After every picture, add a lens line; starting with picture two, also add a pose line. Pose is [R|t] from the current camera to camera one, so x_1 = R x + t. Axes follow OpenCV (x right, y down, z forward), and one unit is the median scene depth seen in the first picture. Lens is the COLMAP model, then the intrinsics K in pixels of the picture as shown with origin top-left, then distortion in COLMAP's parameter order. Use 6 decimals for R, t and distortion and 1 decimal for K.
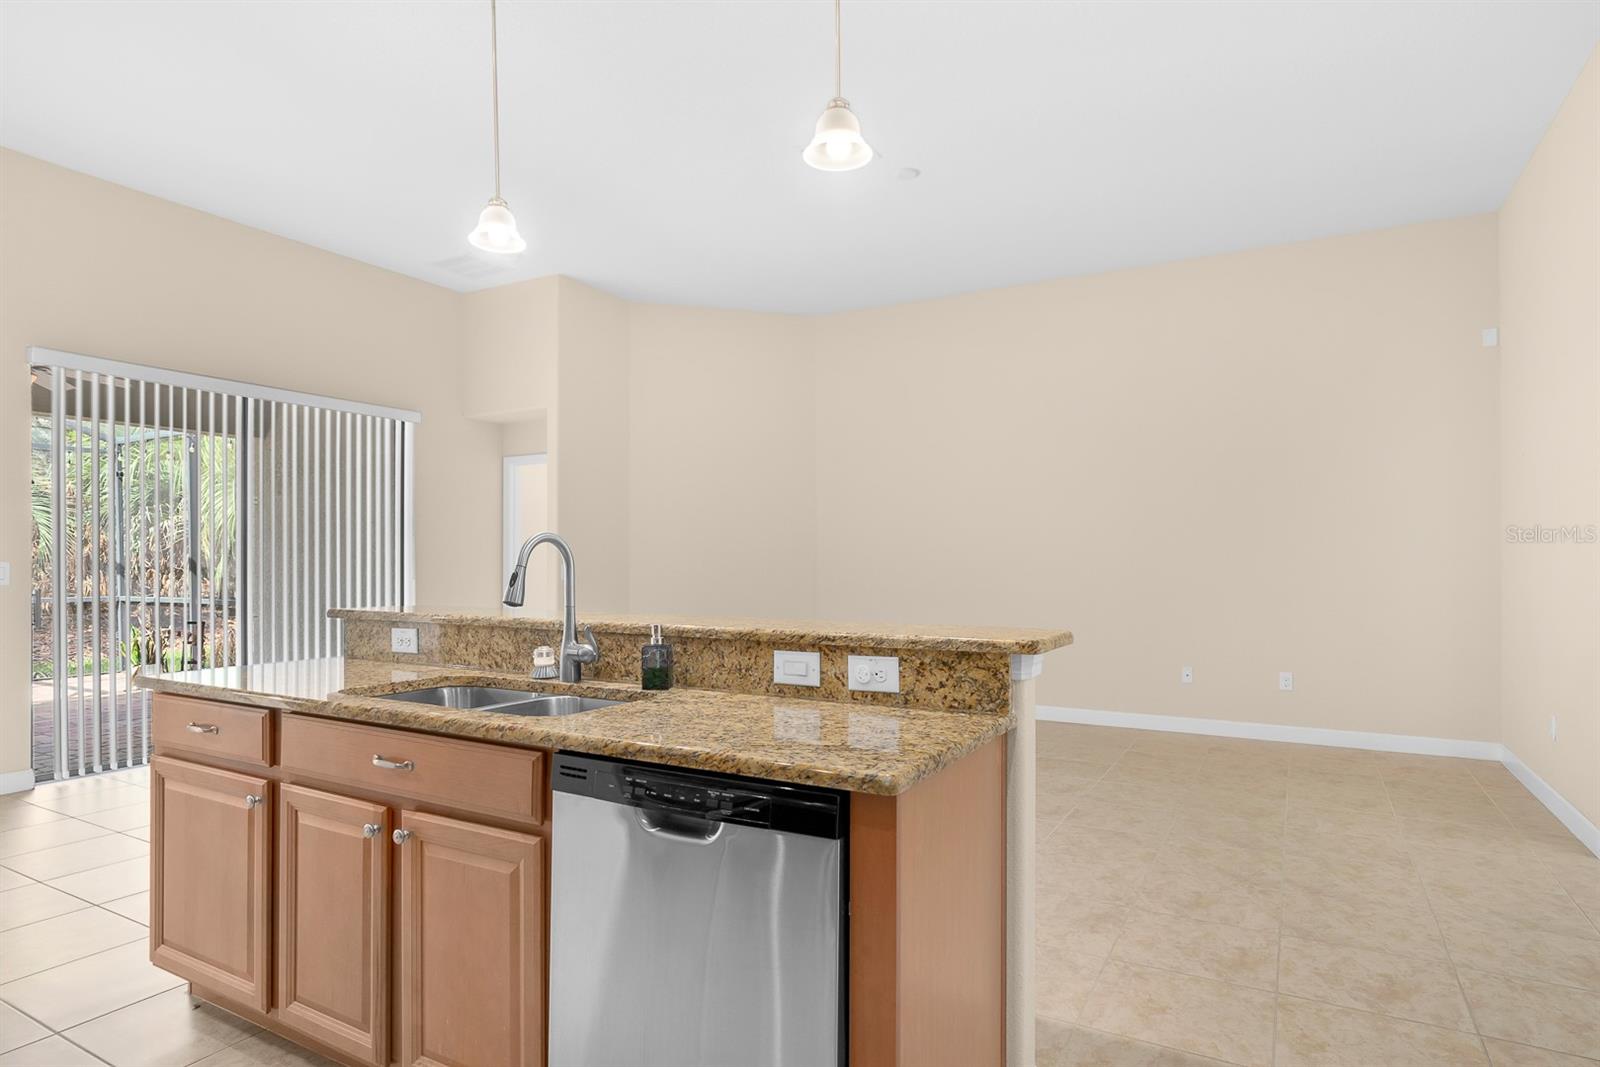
lens RADIAL K [[888.1, 0, 792.6], [0, 888.1, 556.8], [0, 0, 1]] dist [-0.003985, -0.000669]
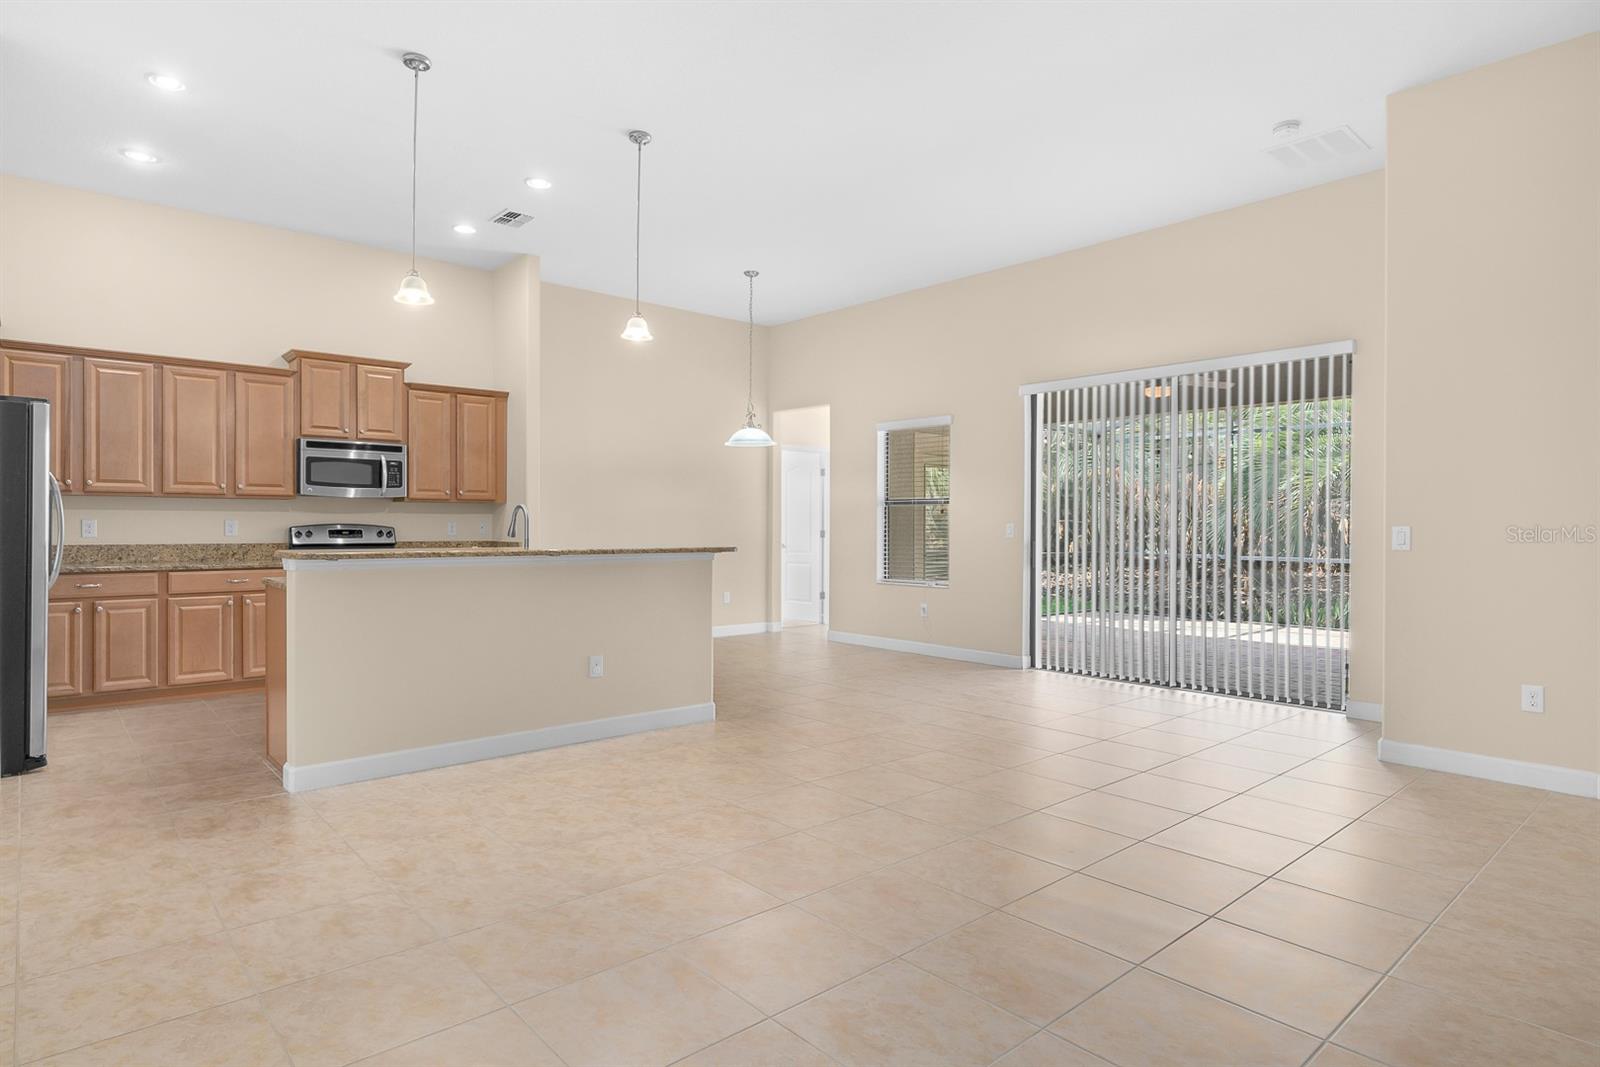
lens RADIAL K [[885.5, 0, 780.1], [0, 885.5, 525.9], [0, 0, 1]] dist [0.001603, -0.001845]
pose [[-0.342010, -0.002565, -0.939693, 1.029342], [-0.002039, 0.999996, -0.001988, 0.020127], [0.939694, 0.001236, -0.342014, 1.572079]]
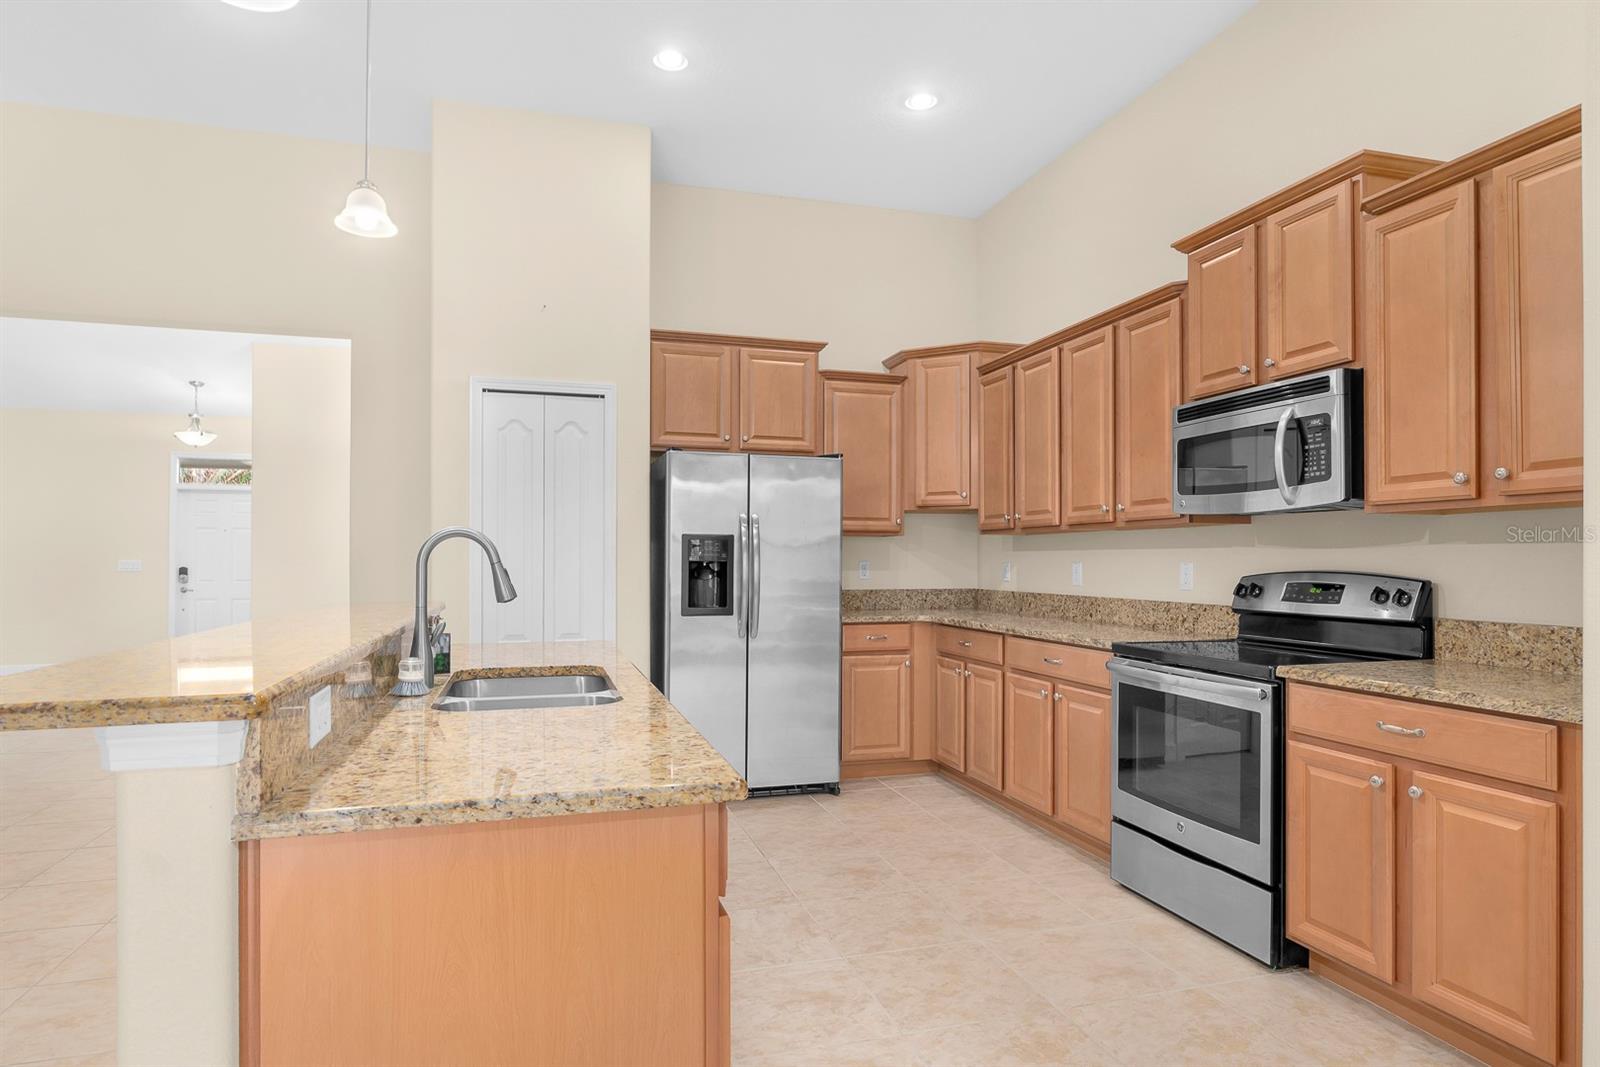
lens RADIAL K [[888.1, 0, 792.6], [0, 888.1, 556.8], [0, 0, 1]] dist [-0.003985, -0.000669]
pose [[-0.717932, -0.001888, 0.696110, -0.802432], [-0.006446, 0.999971, -0.003935, 0.006058], [-0.696083, -0.007312, -0.717924, 0.972768]]
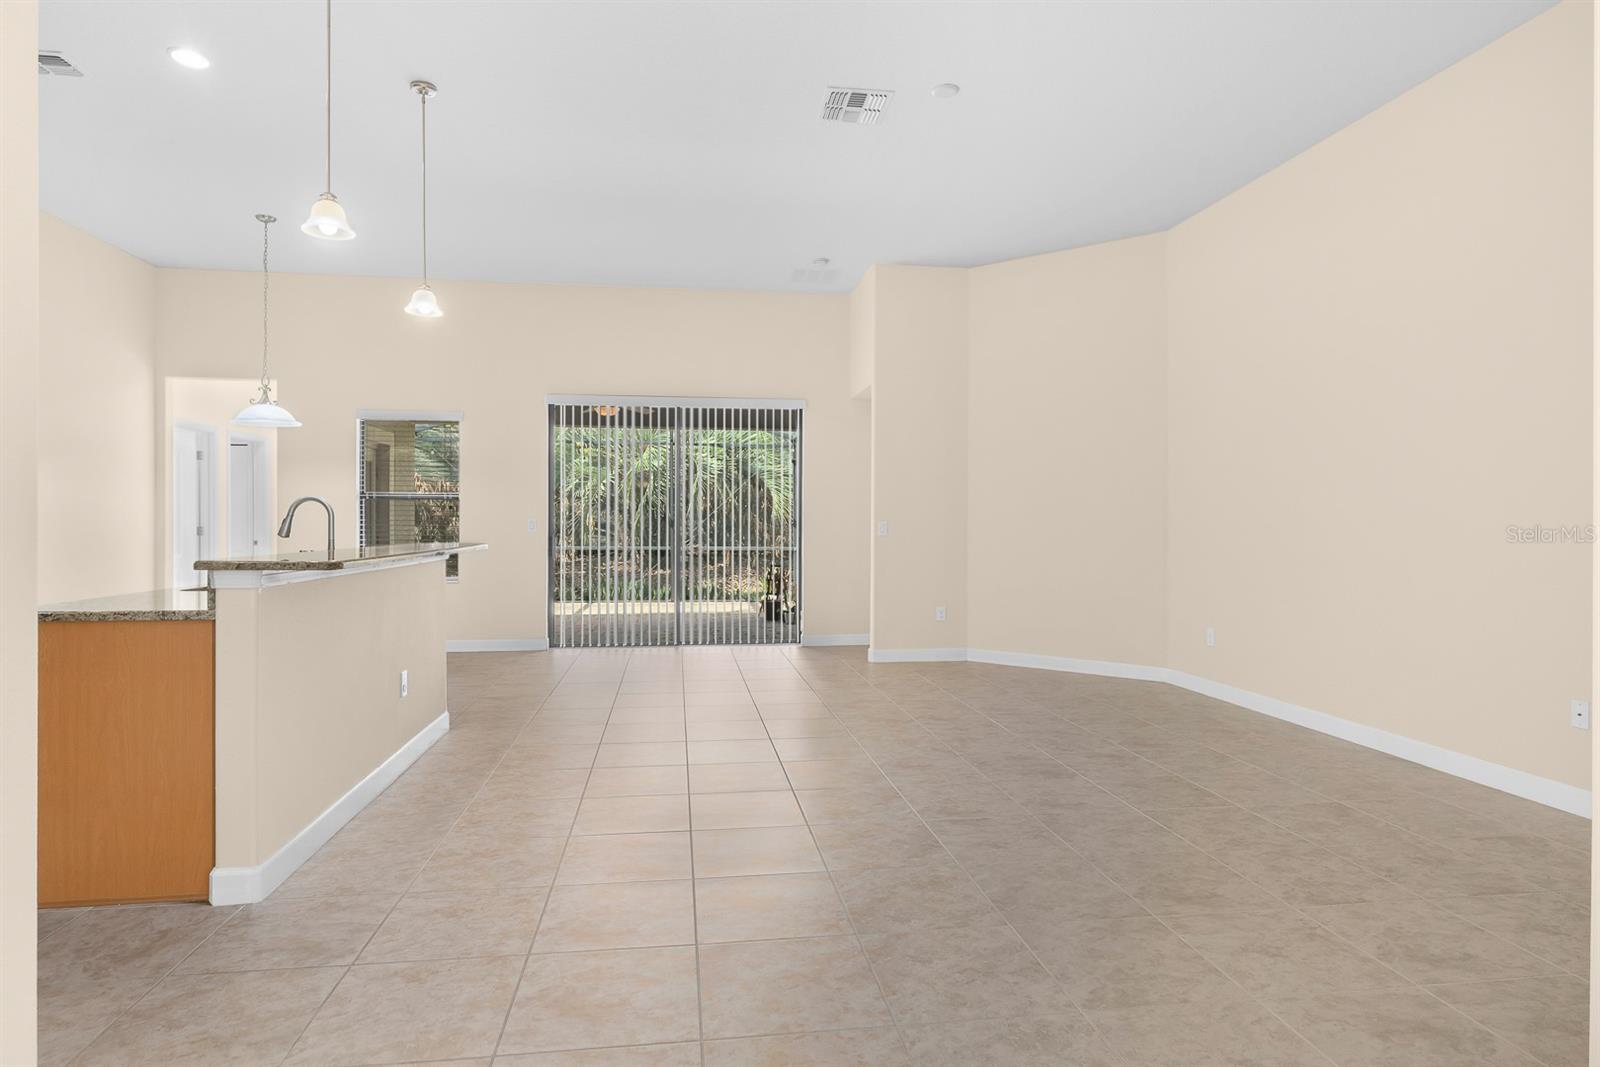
lens RADIAL K [[876.9, 0, 794.9], [0, 876.9, 532.0], [0, 0, 1]] dist [-0.004082, -0.002109]
pose [[0.605364, 0.007119, -0.795917, 1.098058], [0.001250, 0.999950, 0.009895, 0.019857], [0.795948, -0.006985, 0.605325, 0.492891]]
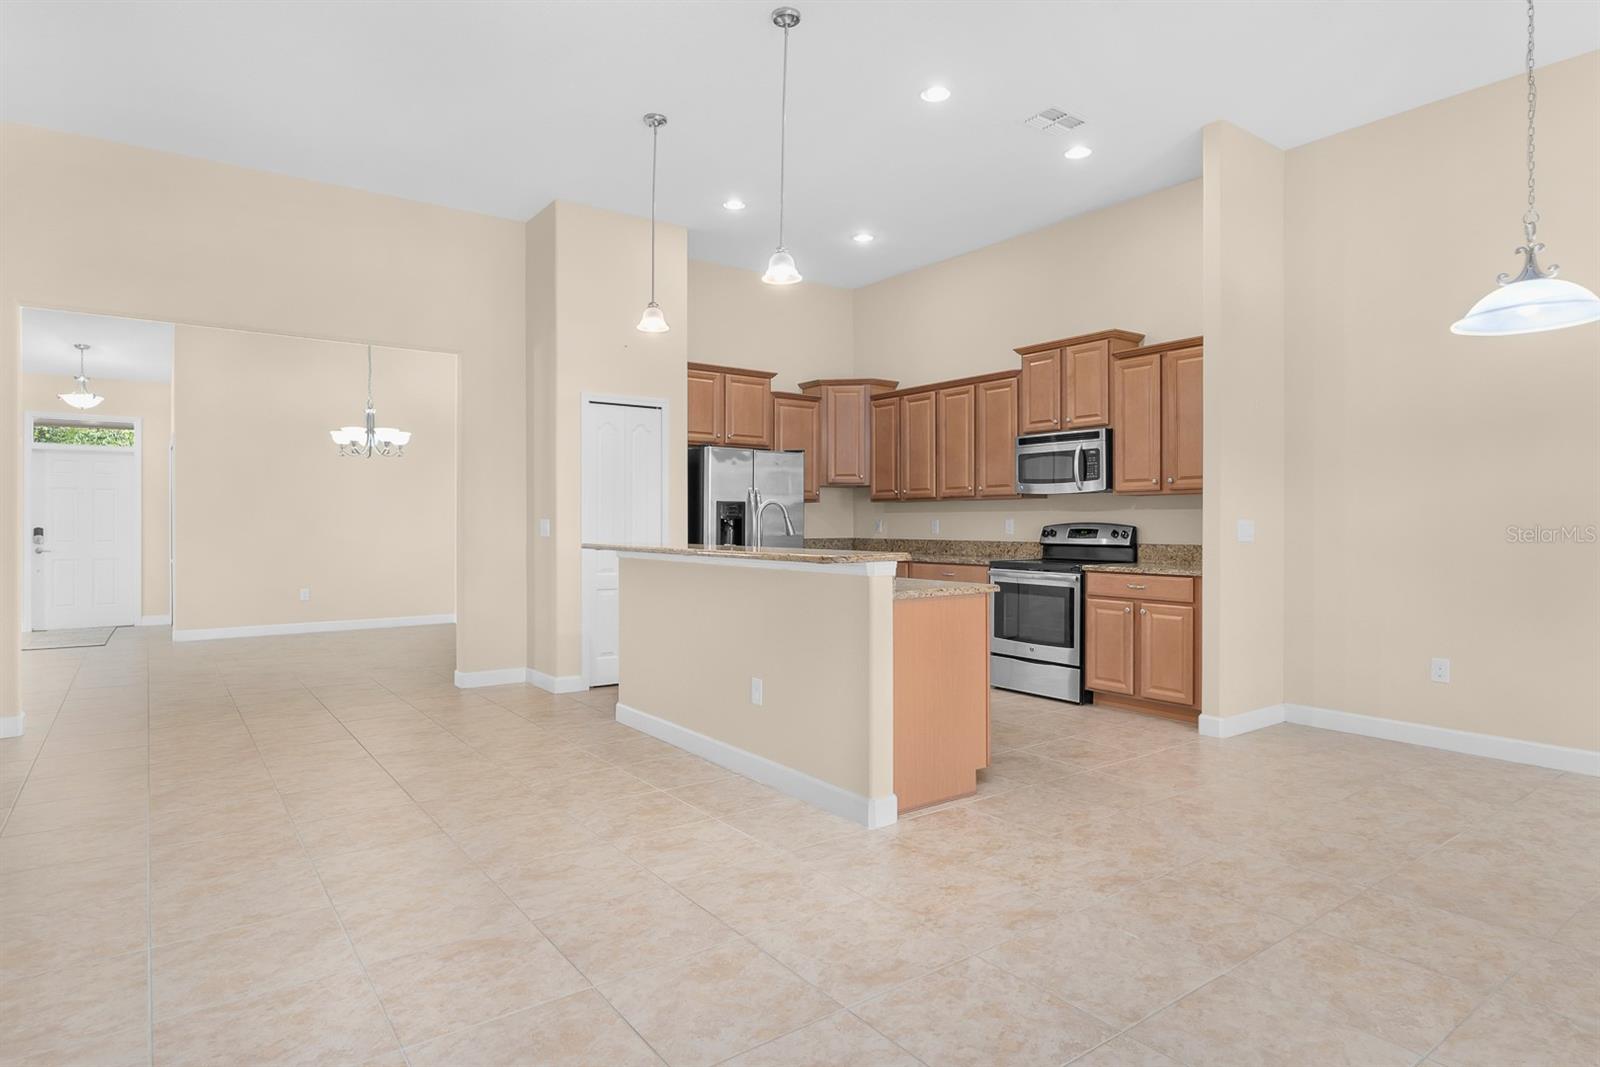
lens RADIAL K [[876.9, 0, 794.9], [0, 876.9, 532.0], [0, 0, 1]] dist [-0.004082, -0.002109]
pose [[-0.911623, -0.007581, 0.410957, -0.754107], [-0.004608, 0.999956, 0.008225, 0.020804], [-0.411001, 0.005604, -0.911618, 1.861555]]
